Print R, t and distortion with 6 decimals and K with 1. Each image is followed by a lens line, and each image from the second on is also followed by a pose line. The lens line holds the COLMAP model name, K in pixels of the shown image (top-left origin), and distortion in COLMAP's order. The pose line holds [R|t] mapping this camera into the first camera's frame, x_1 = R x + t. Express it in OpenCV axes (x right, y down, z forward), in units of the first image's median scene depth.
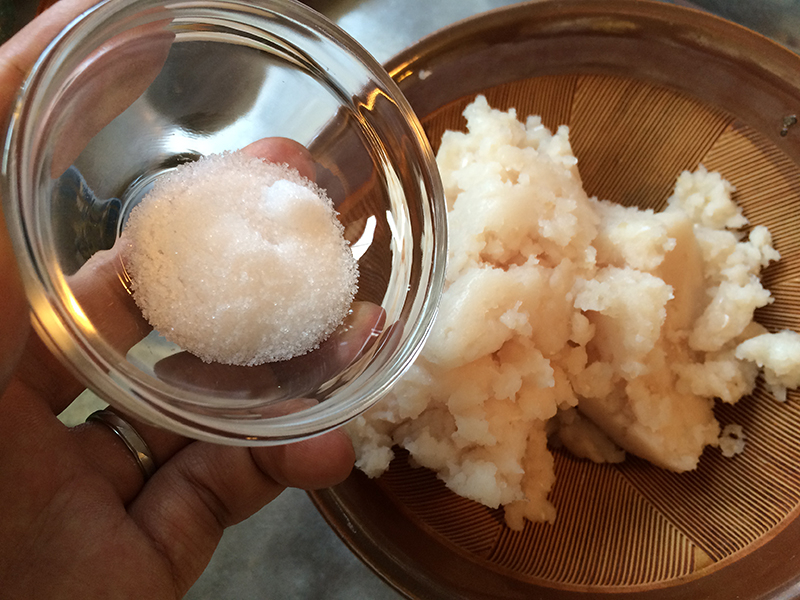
lens RADIAL K [[674.9, 0, 400.0], [0, 674.9, 300.0], [0, 0, 1]] dist [-0.051502, -0.000759]
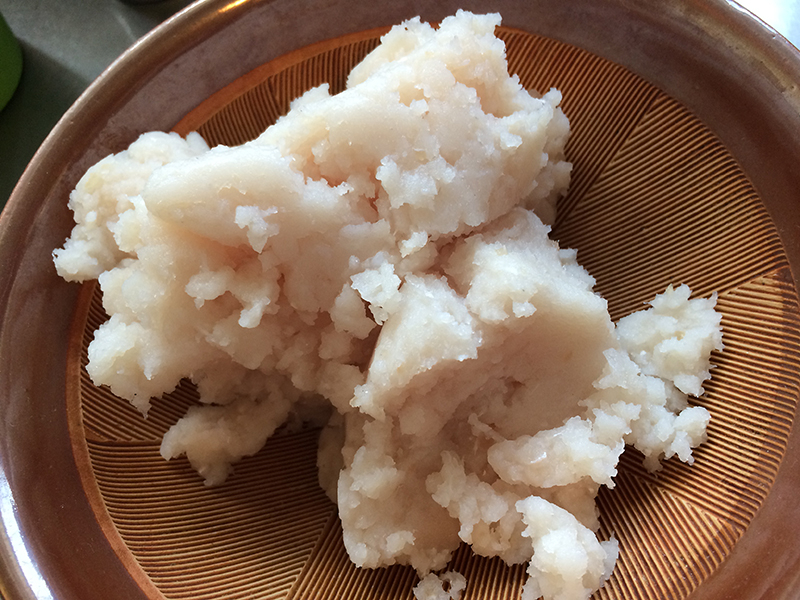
lens RADIAL K [[674.9, 0, 400.0], [0, 674.9, 300.0], [0, 0, 1]] dist [-0.051502, -0.000759]
pose [[0.709887, 0.654449, -0.260301, 0.437065], [-0.642497, 0.753140, 0.141344, -0.094400], [0.288546, 0.066905, 0.955126, 0.264220]]
